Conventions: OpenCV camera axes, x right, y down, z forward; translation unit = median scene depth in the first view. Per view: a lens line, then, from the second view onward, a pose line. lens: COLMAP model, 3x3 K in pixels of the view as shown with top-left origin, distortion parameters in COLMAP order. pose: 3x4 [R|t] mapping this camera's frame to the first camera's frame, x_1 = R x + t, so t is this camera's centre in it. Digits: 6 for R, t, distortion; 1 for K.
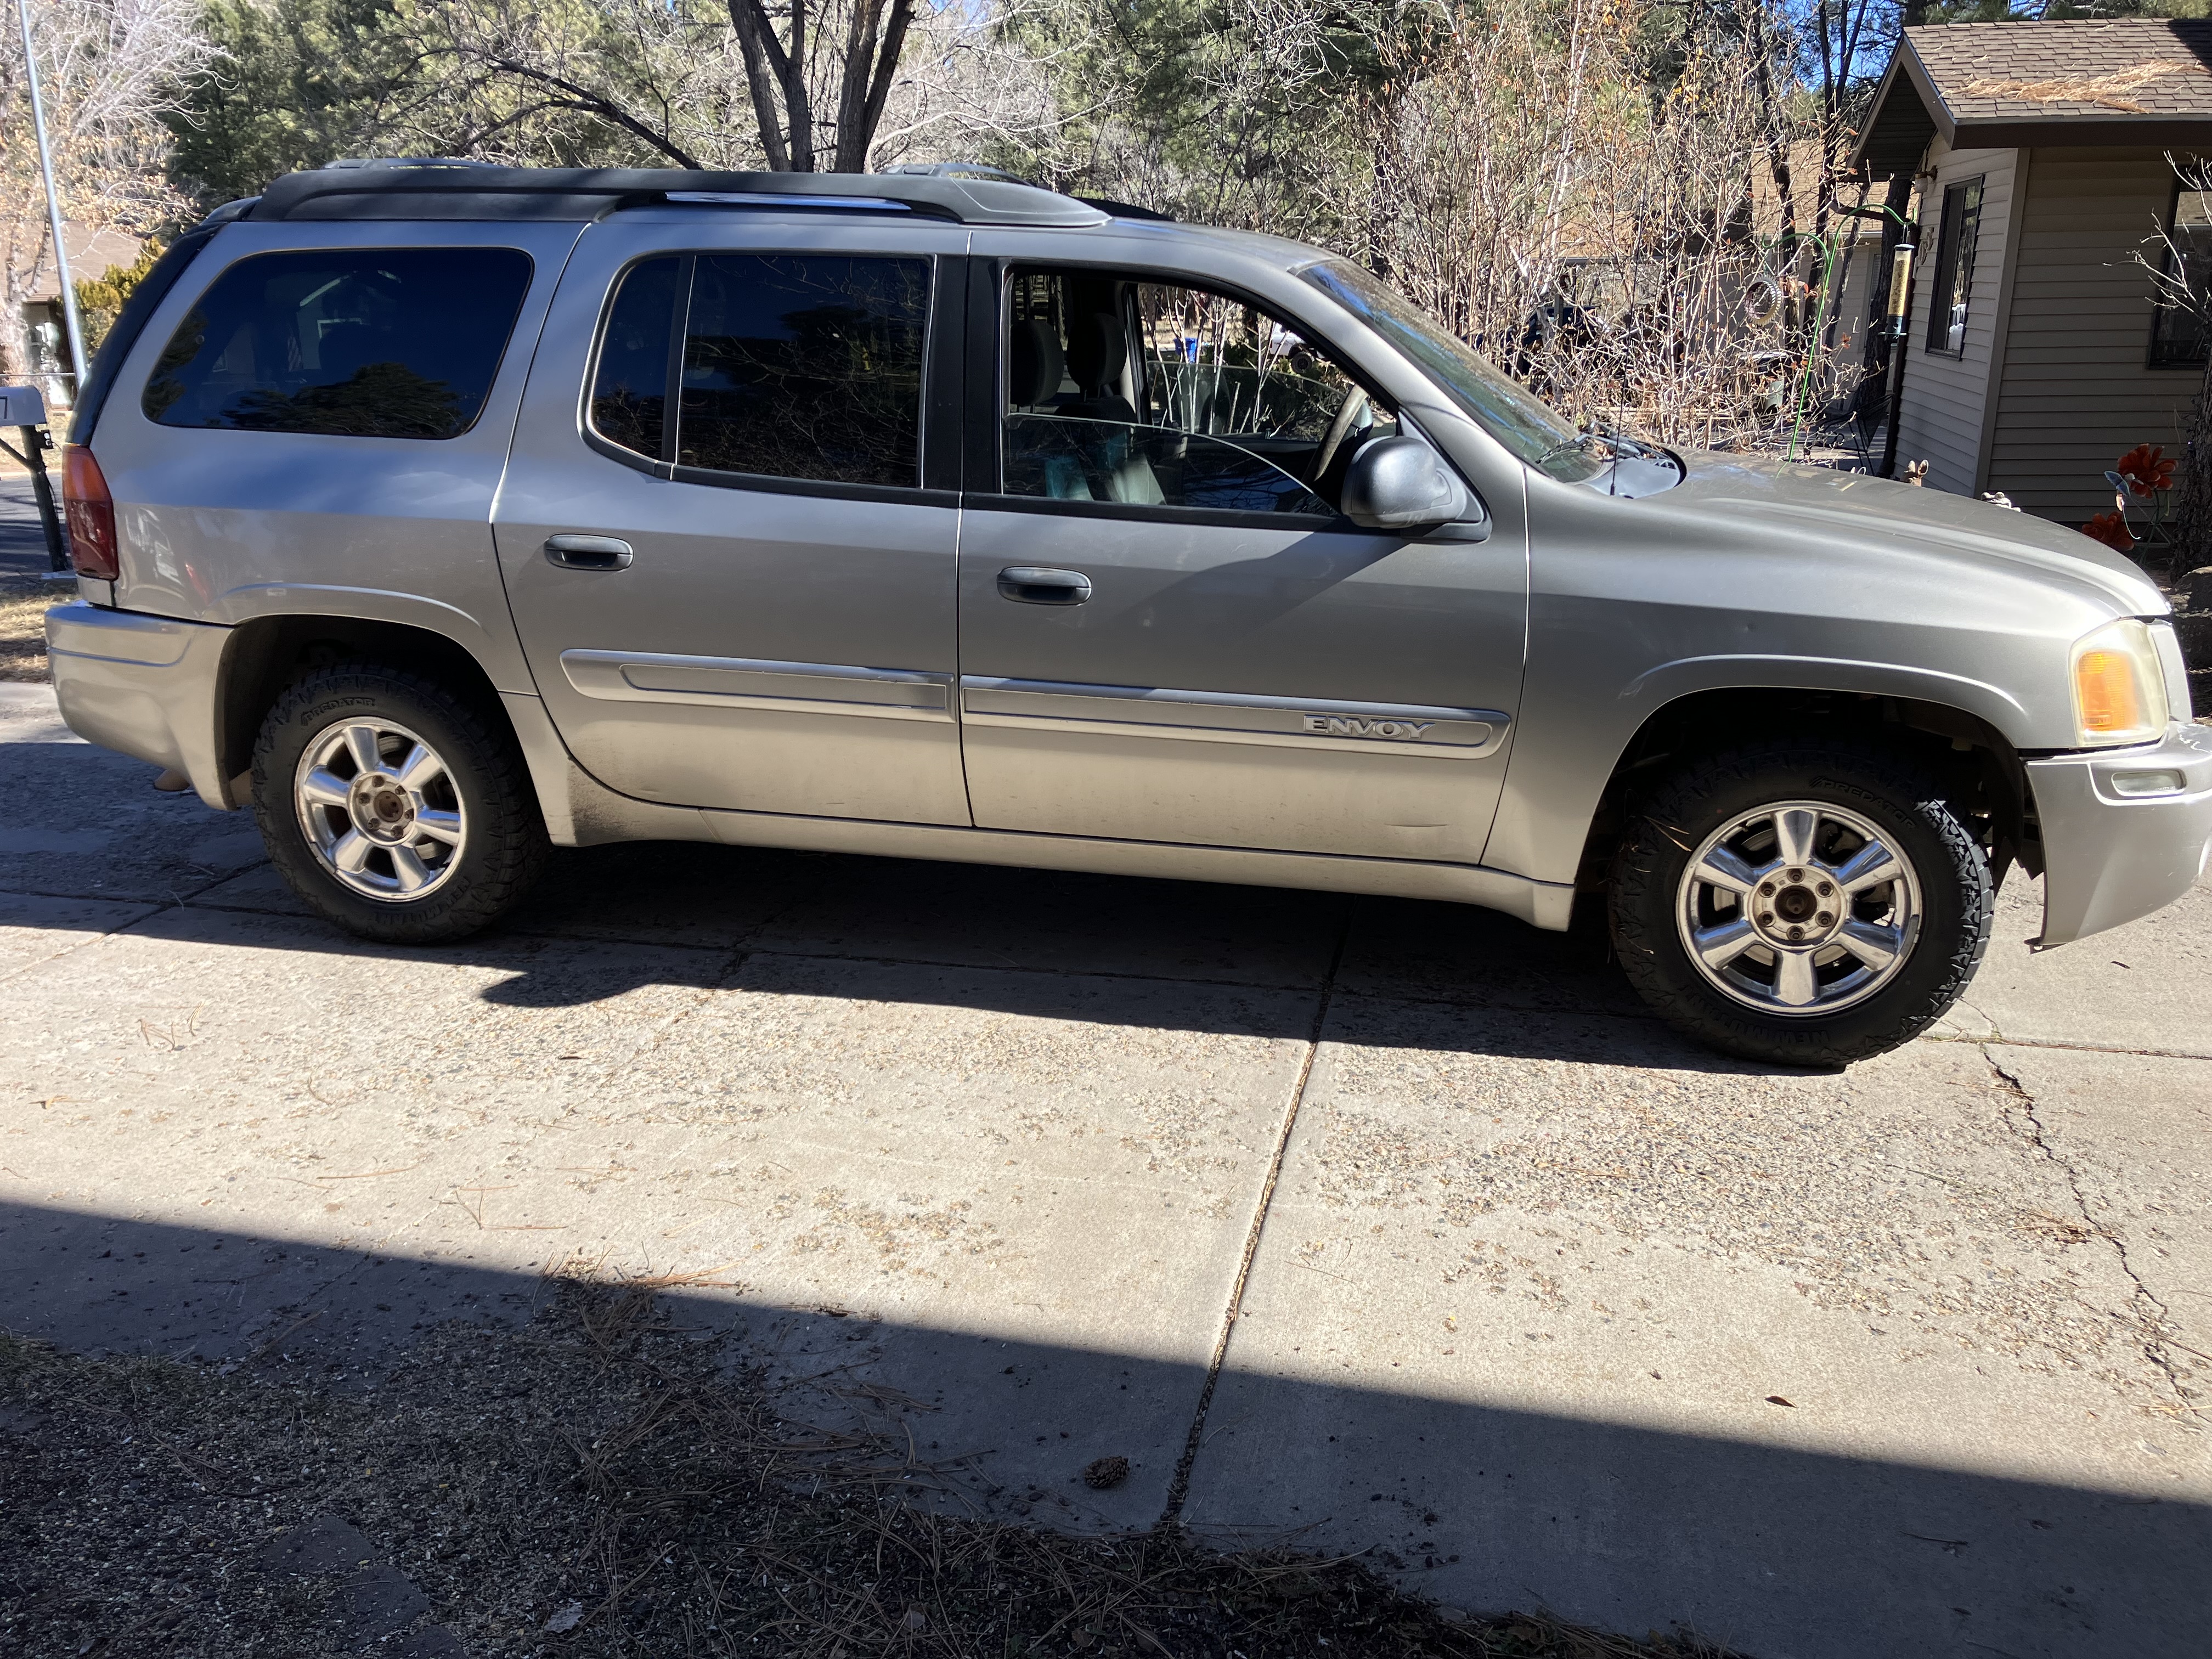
lens RADIAL K [[1823.3, 0, 1115.0], [0, 1823.3, 821.7], [0, 0, 1]] dist [0.001752, 0.014306]
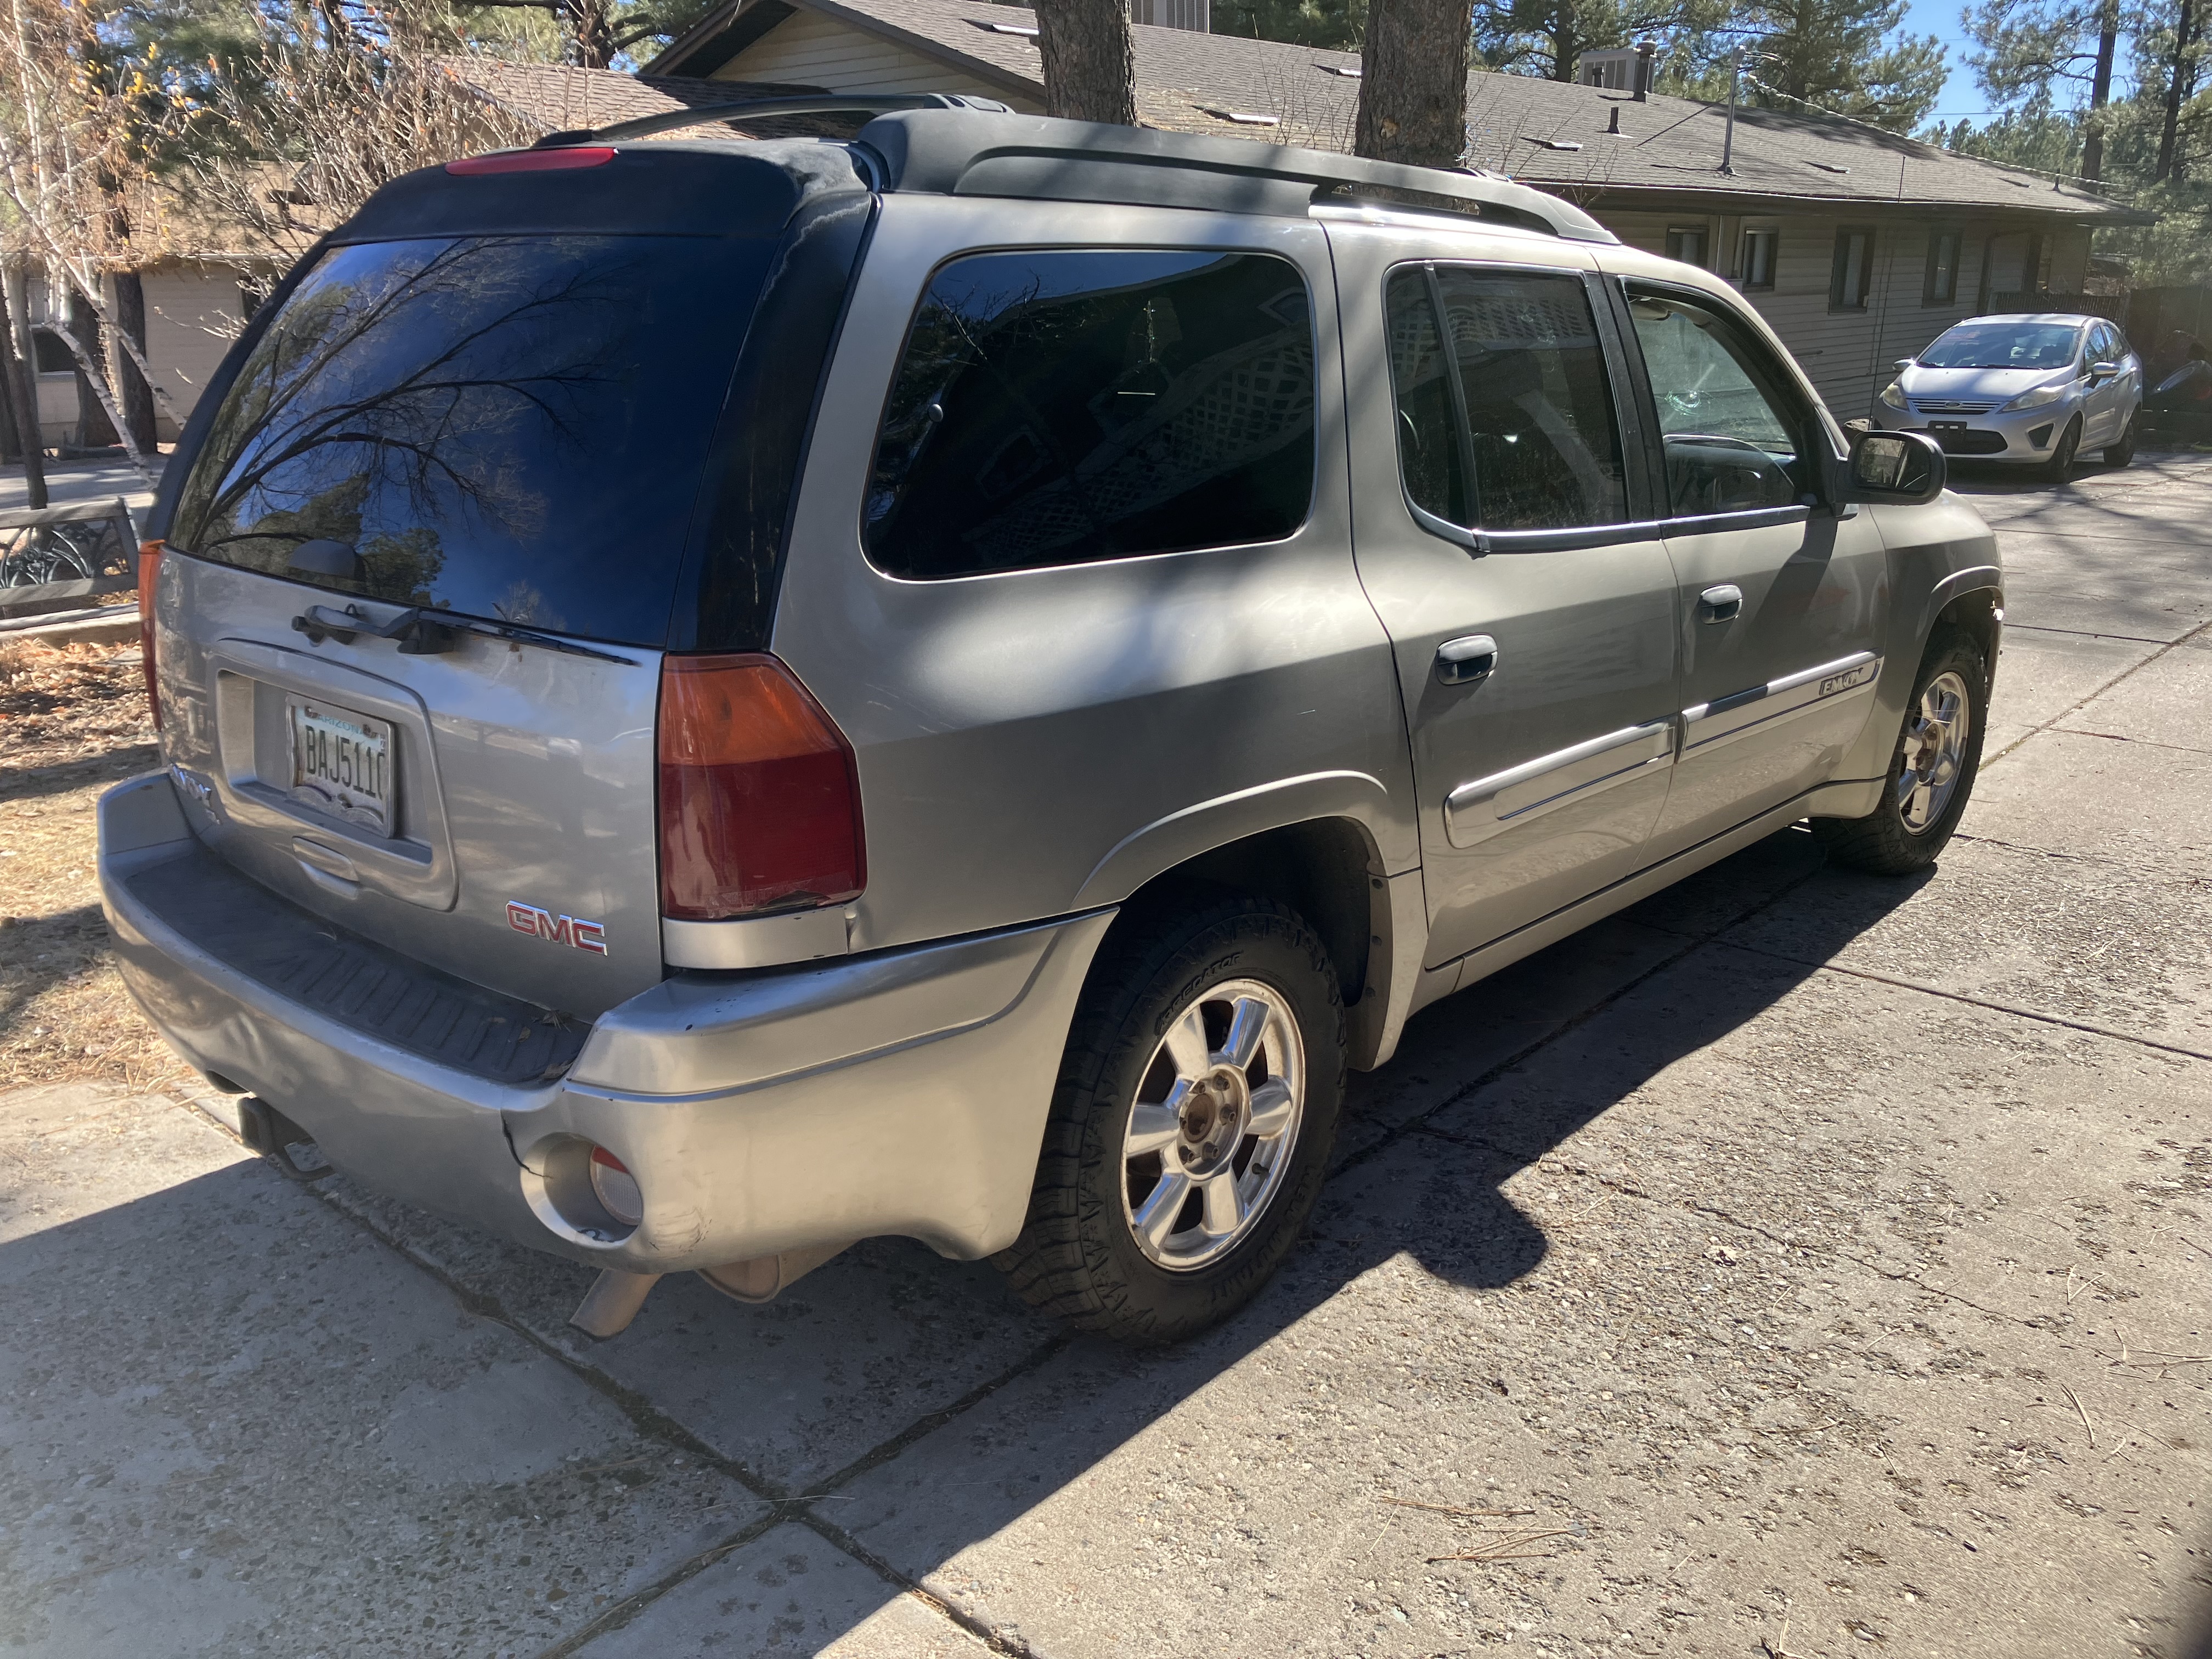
lens RADIAL K [[1823.3, 0, 1089.6], [0, 1823.3, 823.1], [0, 0, 1]] dist [0.001752, 0.014306]
pose [[0.487926, -0.241511, 0.838809, -1.013827], [0.247377, 0.959823, 0.132457, -0.221607], [-0.837098, 0.142873, 0.528066, 0.743453]]
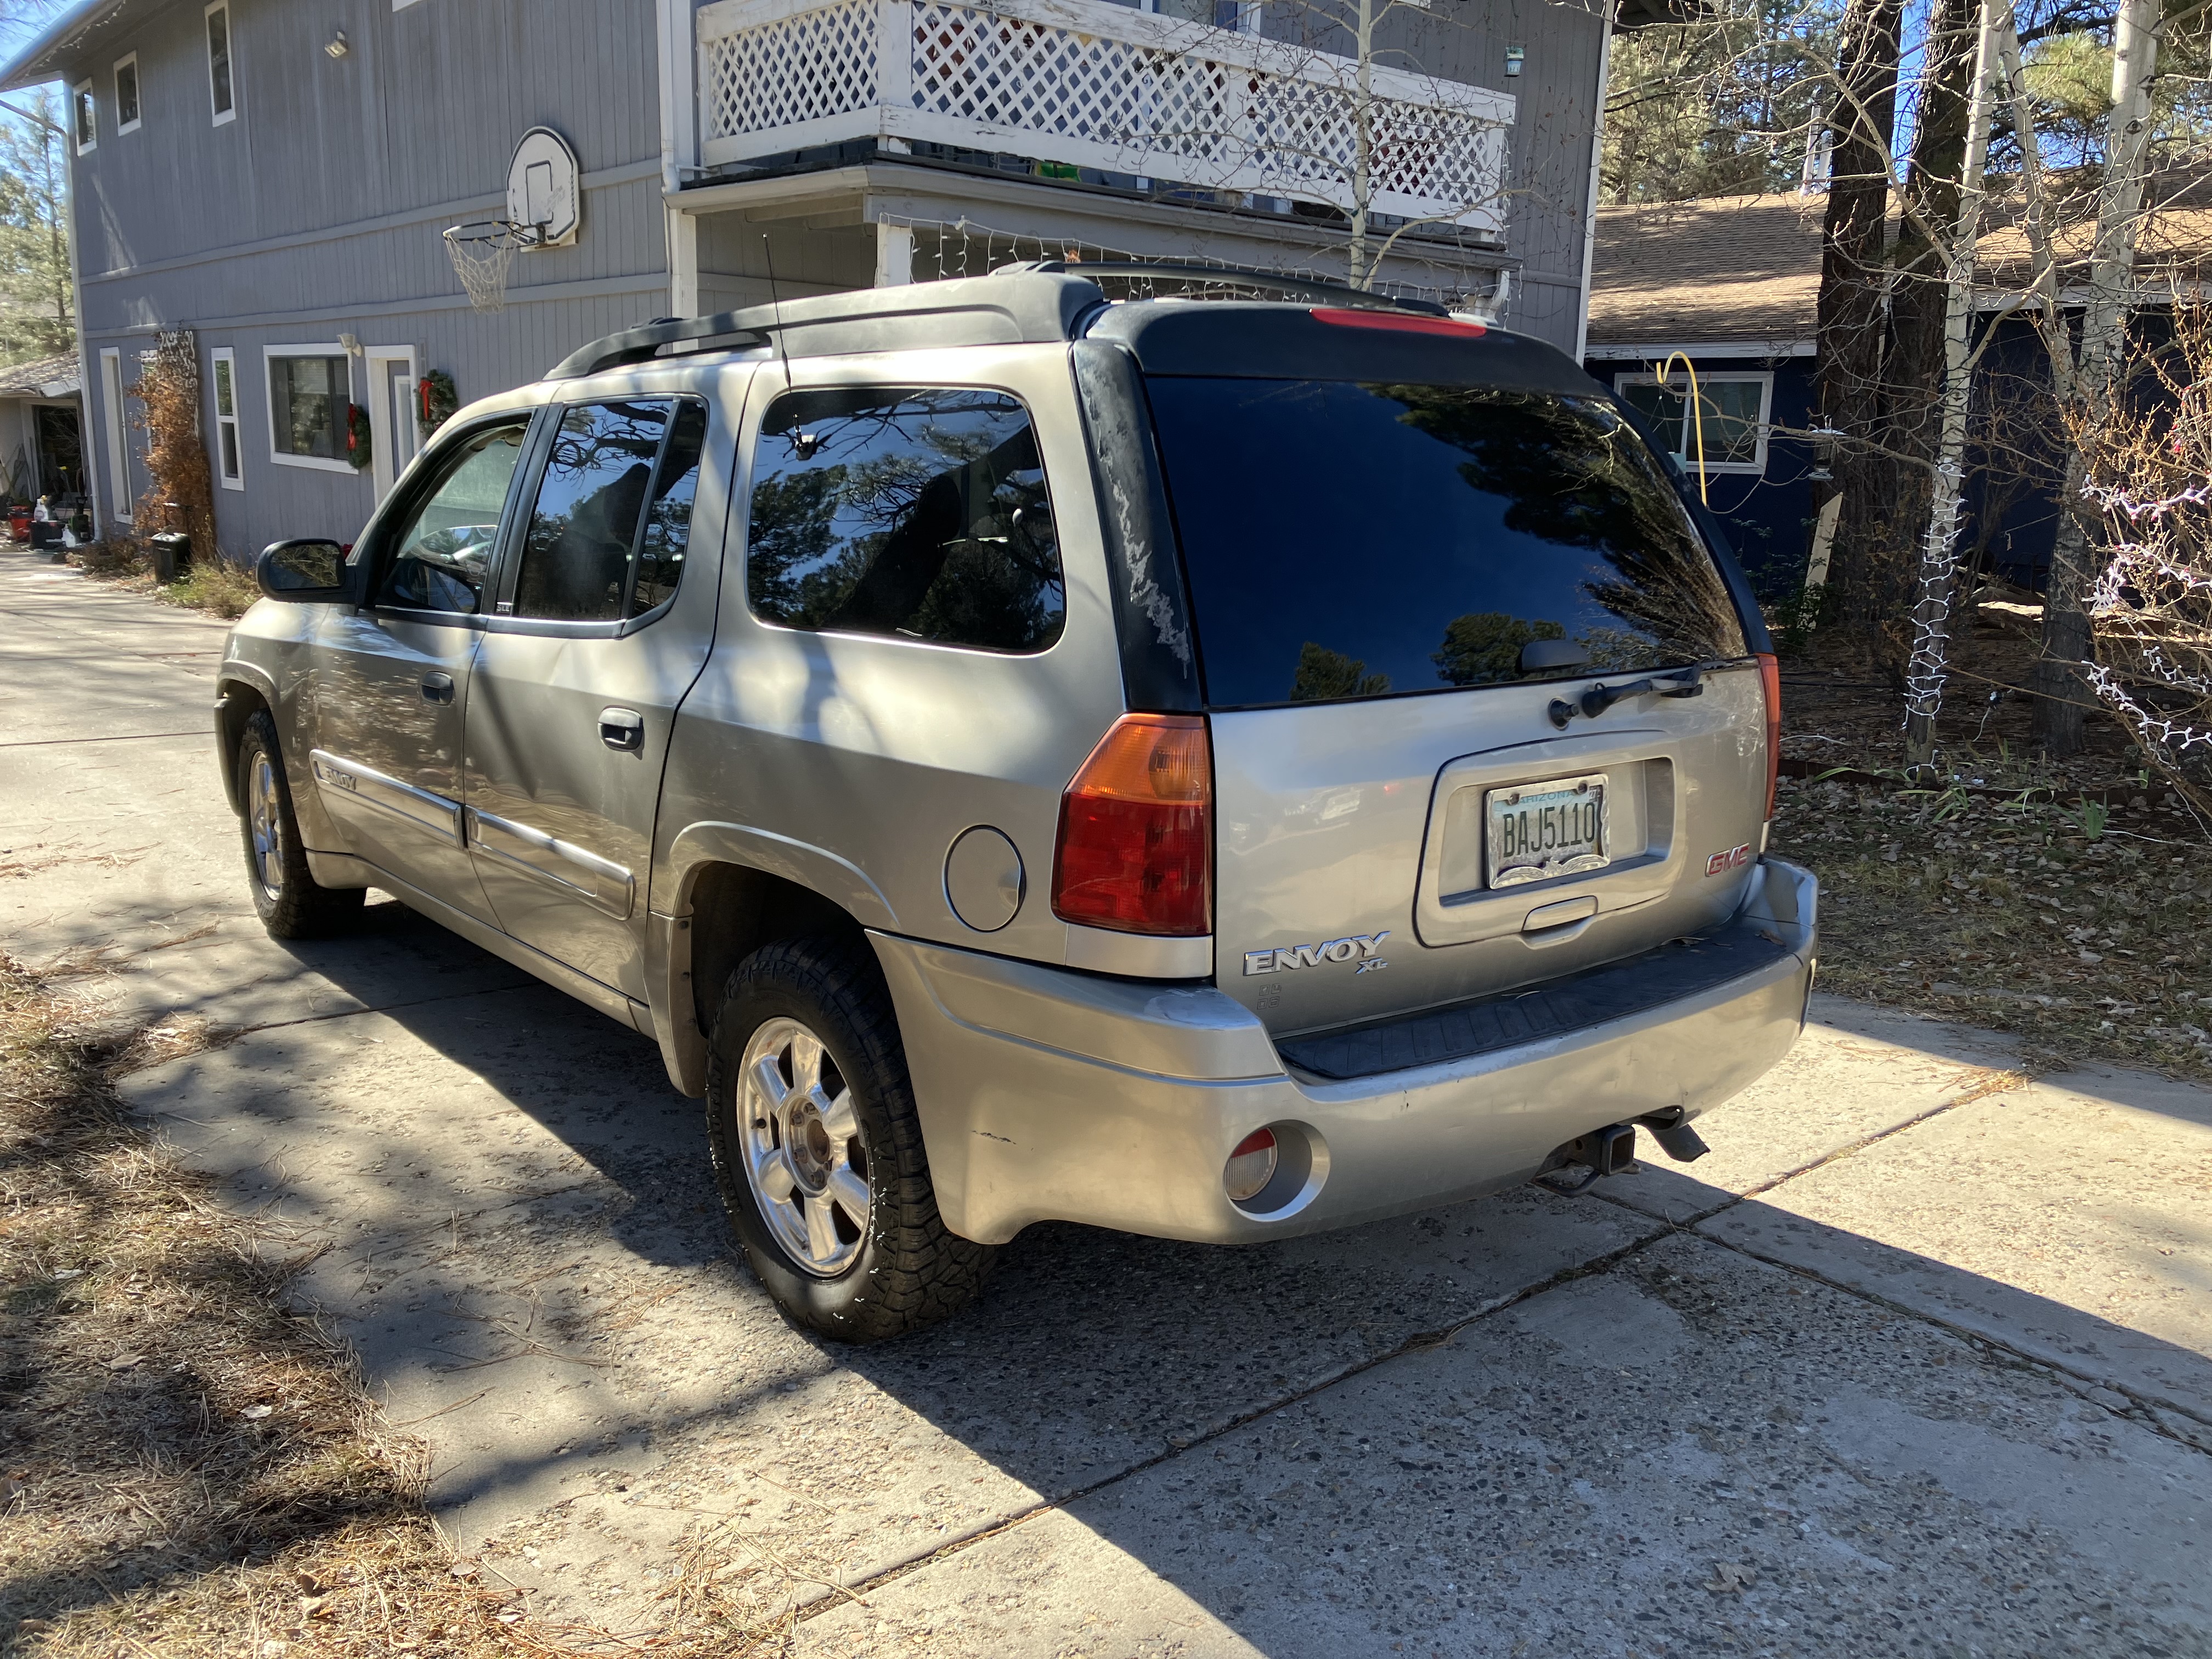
lens RADIAL K [[1823.3, 0, 1125.8], [0, 1823.3, 842.9], [0, 0, 1]] dist [0.001752, 0.014306]
pose [[-0.798494, -0.139183, 0.585692, -0.898574], [0.151952, 0.894805, 0.419802, -0.551057], [-0.582510, 0.424206, -0.693348, 1.902702]]
